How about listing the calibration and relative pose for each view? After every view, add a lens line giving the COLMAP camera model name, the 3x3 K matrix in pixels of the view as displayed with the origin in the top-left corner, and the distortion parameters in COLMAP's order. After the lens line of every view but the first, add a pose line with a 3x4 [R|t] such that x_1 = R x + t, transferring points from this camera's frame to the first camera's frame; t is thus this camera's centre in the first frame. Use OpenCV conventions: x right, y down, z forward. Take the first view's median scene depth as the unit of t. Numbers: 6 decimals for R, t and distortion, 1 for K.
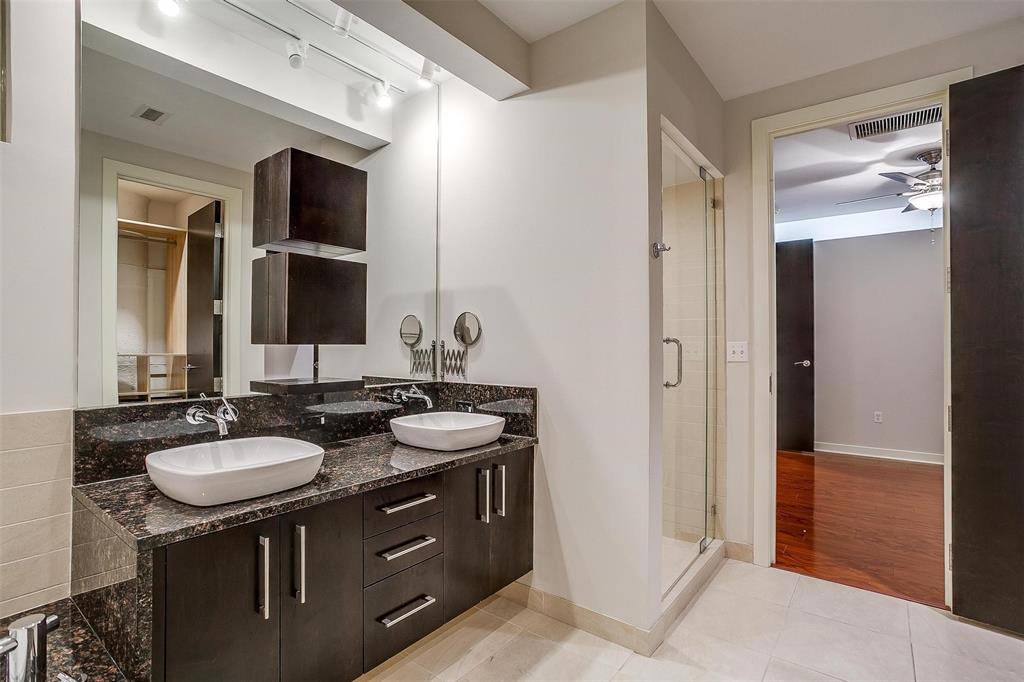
lens RADIAL K [[498.3, 0, 509.5], [0, 498.3, 337.8], [0, 0, 1]] dist [-0.049316, 0.024661]
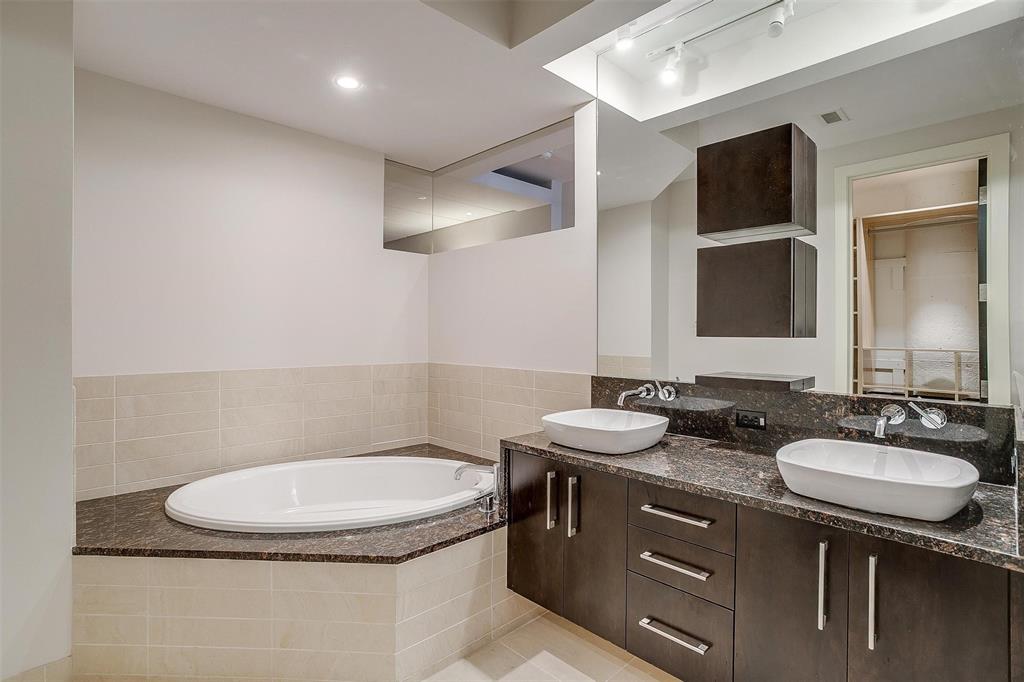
lens RADIAL K [[498.3, 0, 508.3], [0, 498.3, 337.9], [0, 0, 1]] dist [-0.049316, 0.024661]
pose [[-0.146041, 0.008000, -0.989246, 0.580203], [0.005668, 0.999958, 0.007250, 0.006387], [0.989262, -0.004548, -0.146080, 0.682775]]
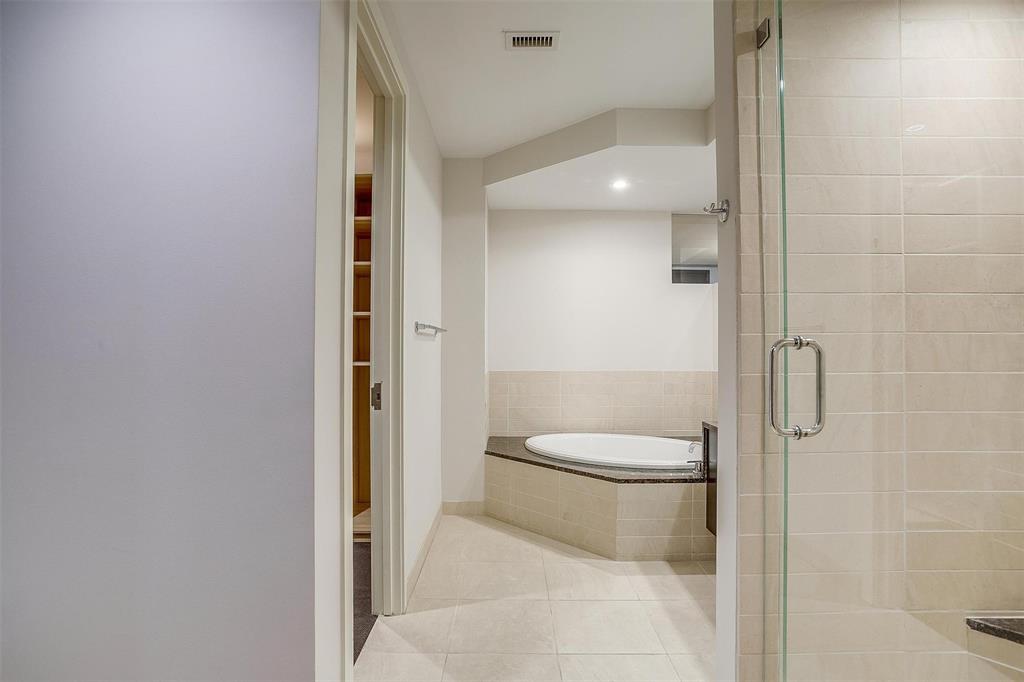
lens RADIAL K [[515.8, 0, 503.9], [0, 515.8, 343.5], [0, 0, 1]] dist [-0.030978, 0.011105]
pose [[-0.795569, -0.002912, -0.605856, 0.936794], [0.007373, 0.999868, -0.014487, 0.011194], [0.605818, -0.015993, -0.795442, 1.344269]]
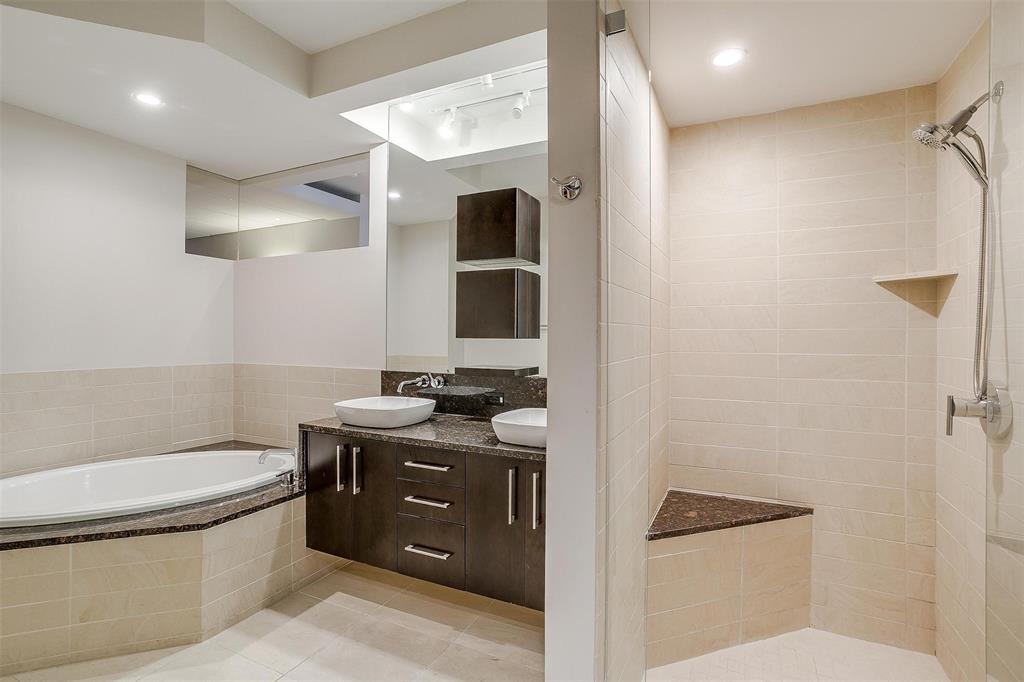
lens RADIAL K [[498.3, 0, 509.0], [0, 498.3, 340.2], [0, 0, 1]] dist [-0.049316, 0.024661]
pose [[0.198411, 0.009046, -0.980077, 0.859404], [0.003624, 0.999944, 0.009963, 0.005980], [0.980112, -0.005529, 0.198367, 0.780554]]
